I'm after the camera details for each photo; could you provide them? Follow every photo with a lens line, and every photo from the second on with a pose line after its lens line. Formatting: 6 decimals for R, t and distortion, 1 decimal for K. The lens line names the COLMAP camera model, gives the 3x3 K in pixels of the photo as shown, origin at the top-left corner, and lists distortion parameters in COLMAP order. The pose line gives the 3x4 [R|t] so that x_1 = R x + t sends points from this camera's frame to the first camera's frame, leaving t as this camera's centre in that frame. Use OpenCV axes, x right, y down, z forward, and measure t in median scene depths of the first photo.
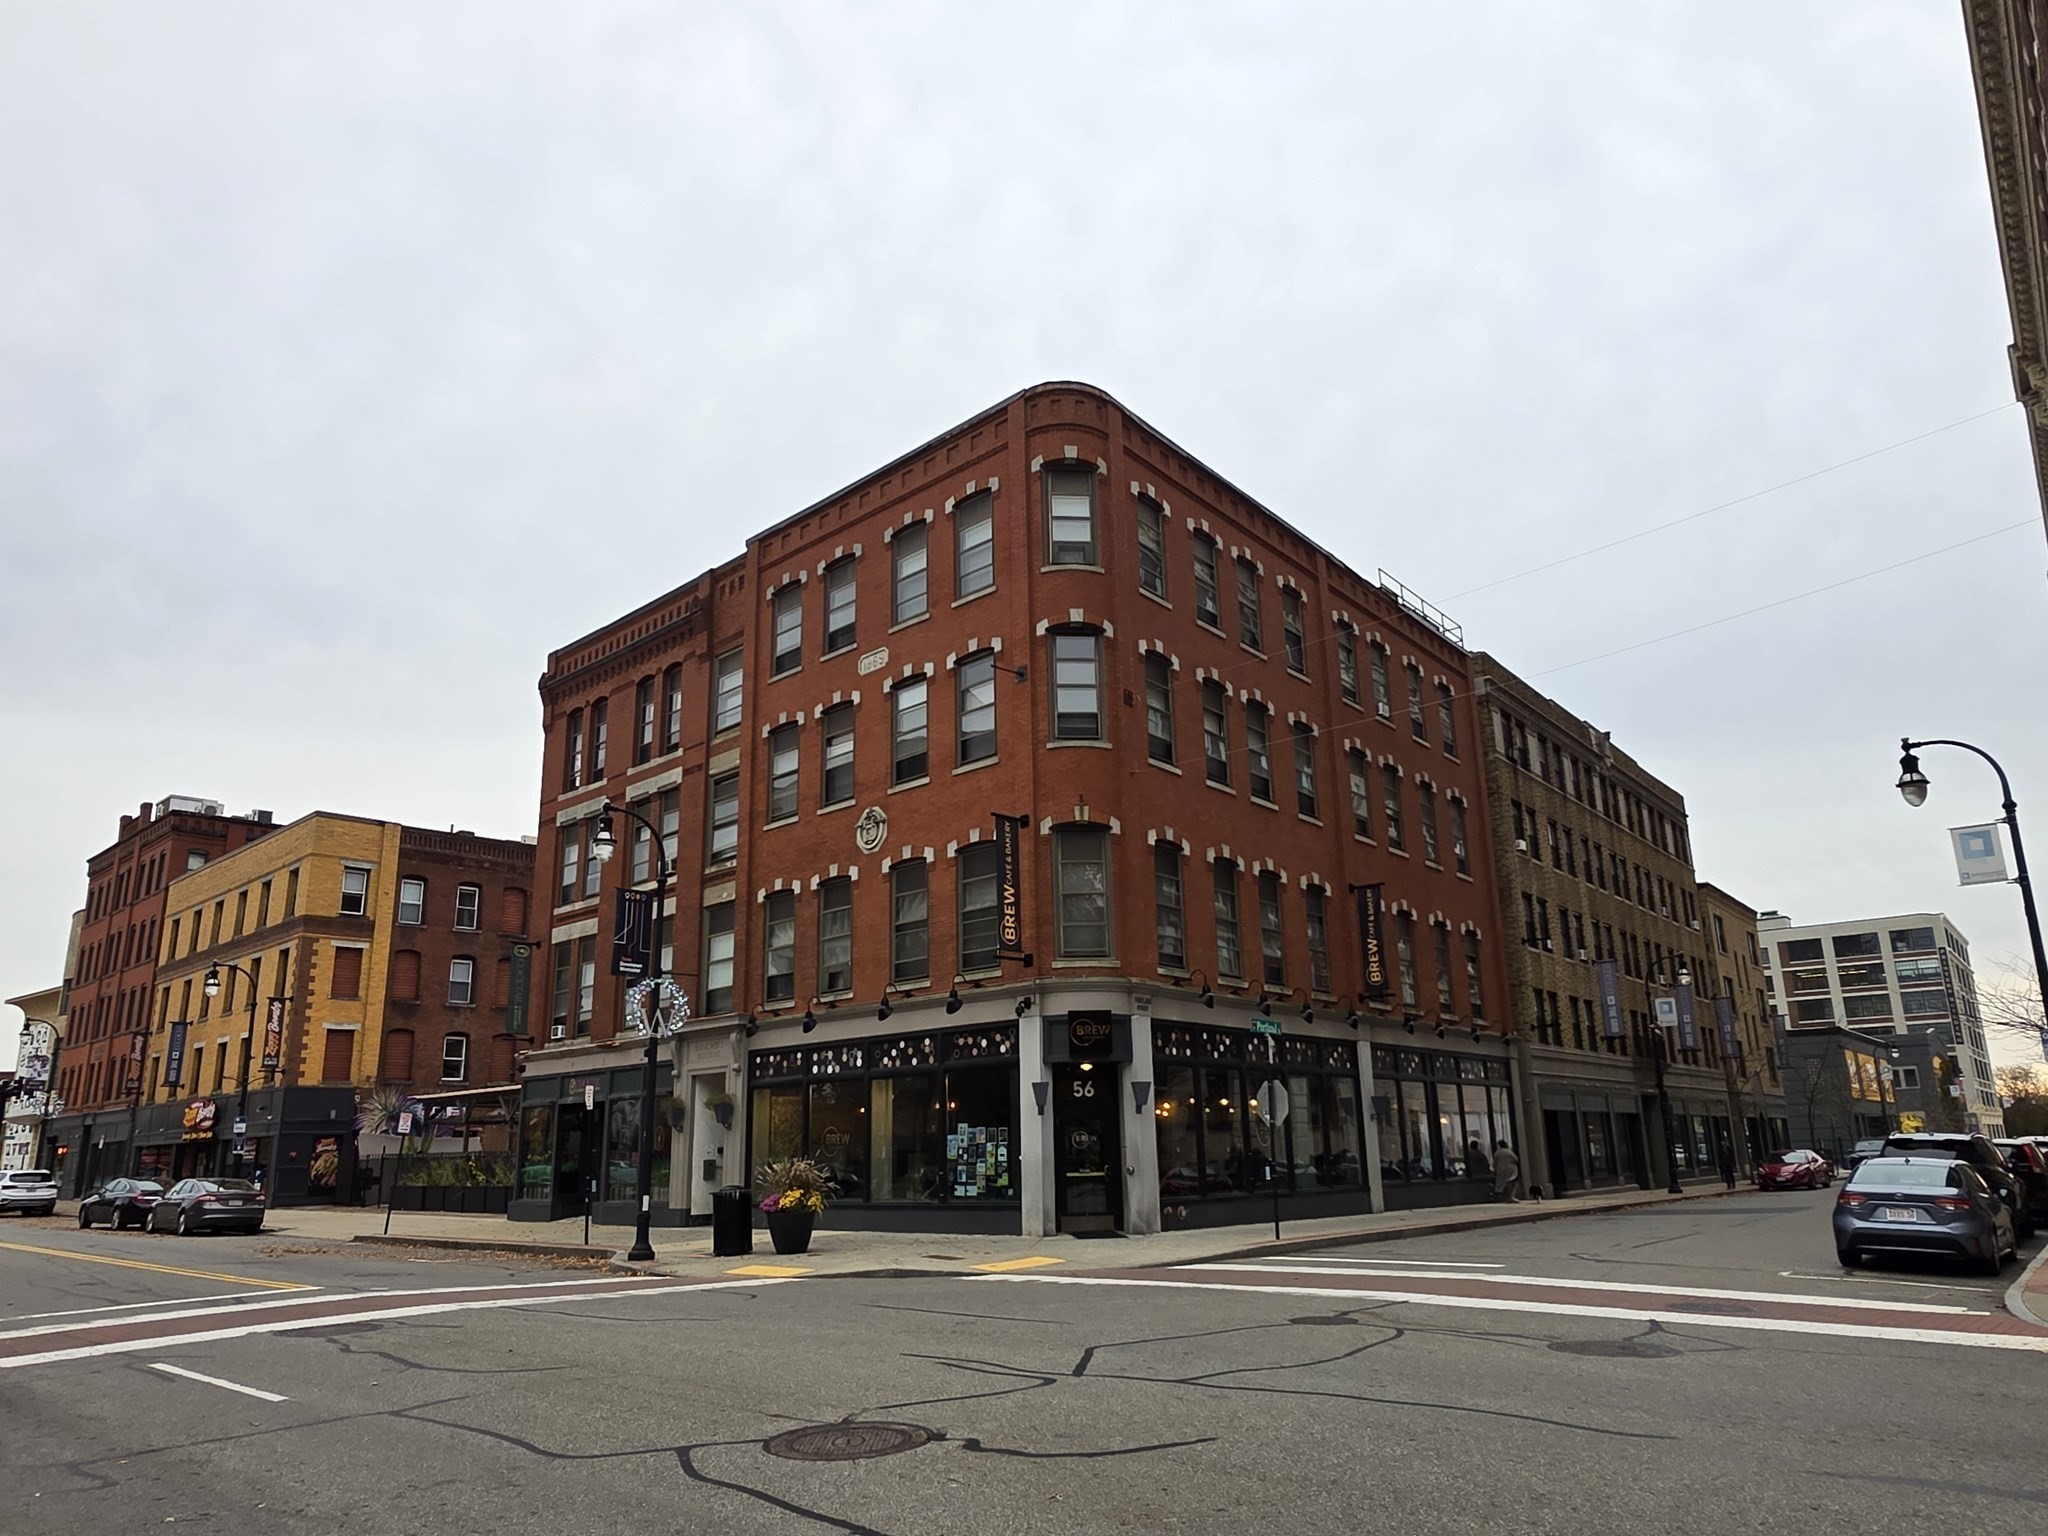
lens RADIAL K [[1395.4, 0, 1024.0], [0, 1395.4, 768.0], [0, 0, 1]] dist [-0.006245, -0.000270]
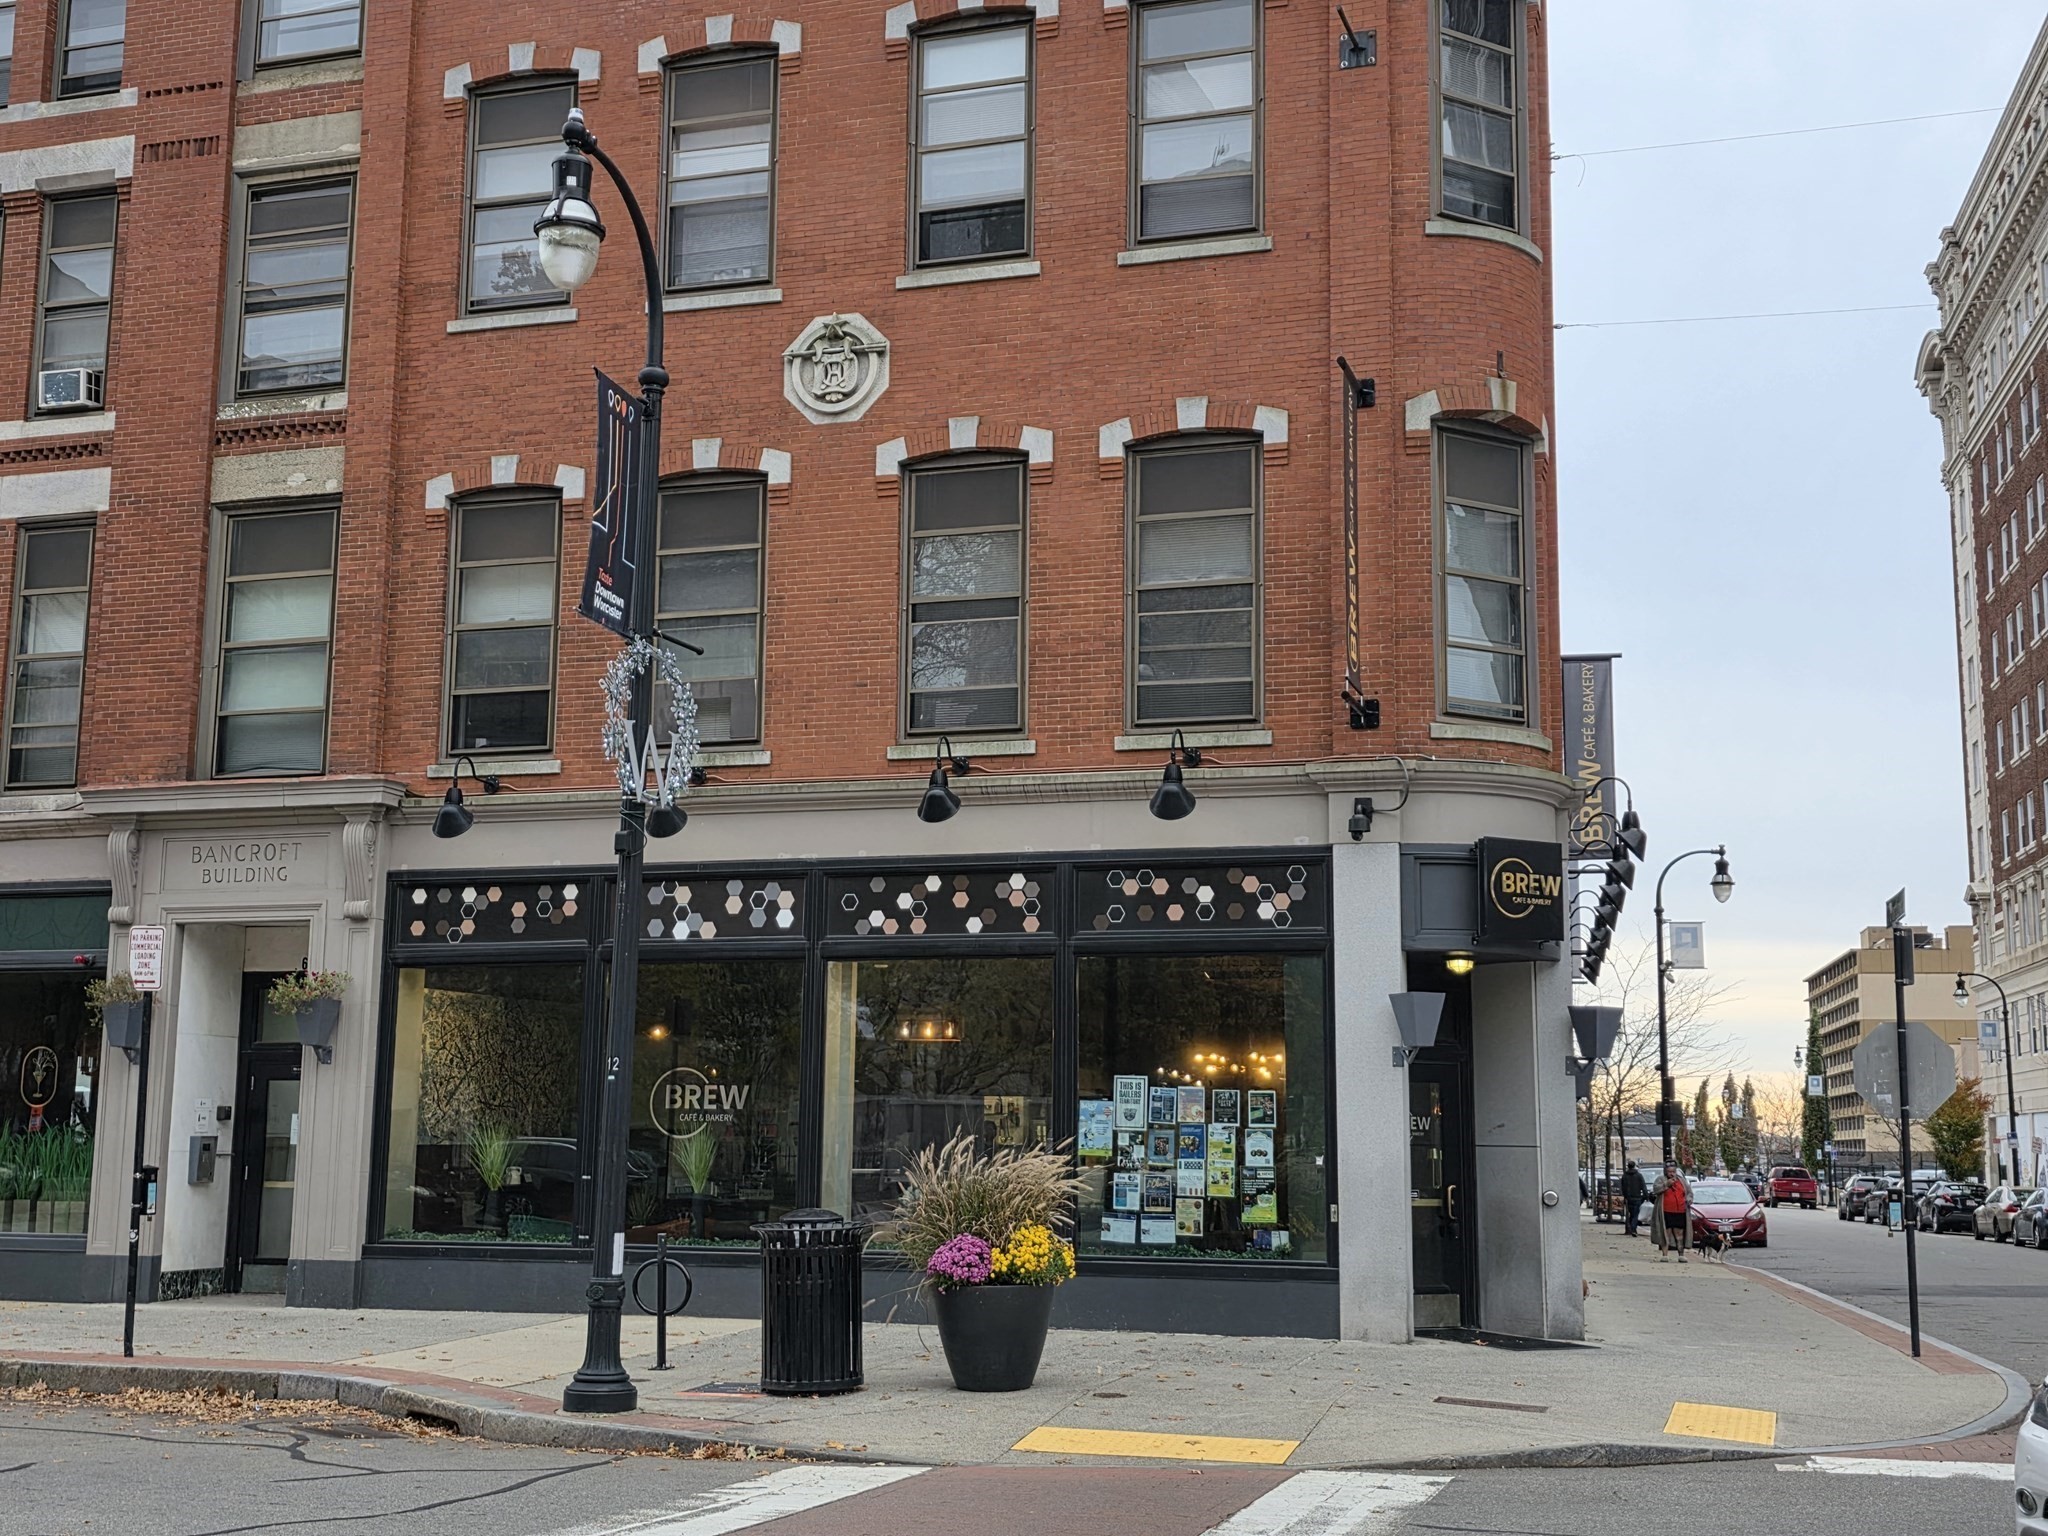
lens RADIAL K [[2389.5, 0, 1024.0], [0, 2389.5, 768.0], [0, 0, 1]] dist [0.145126, -0.311604]
pose [[0.895160, 0.106531, 0.432828, -0.356438], [-0.153073, 0.985438, 0.074036, 0.100412], [-0.418638, -0.132528, 0.898431, 0.327326]]
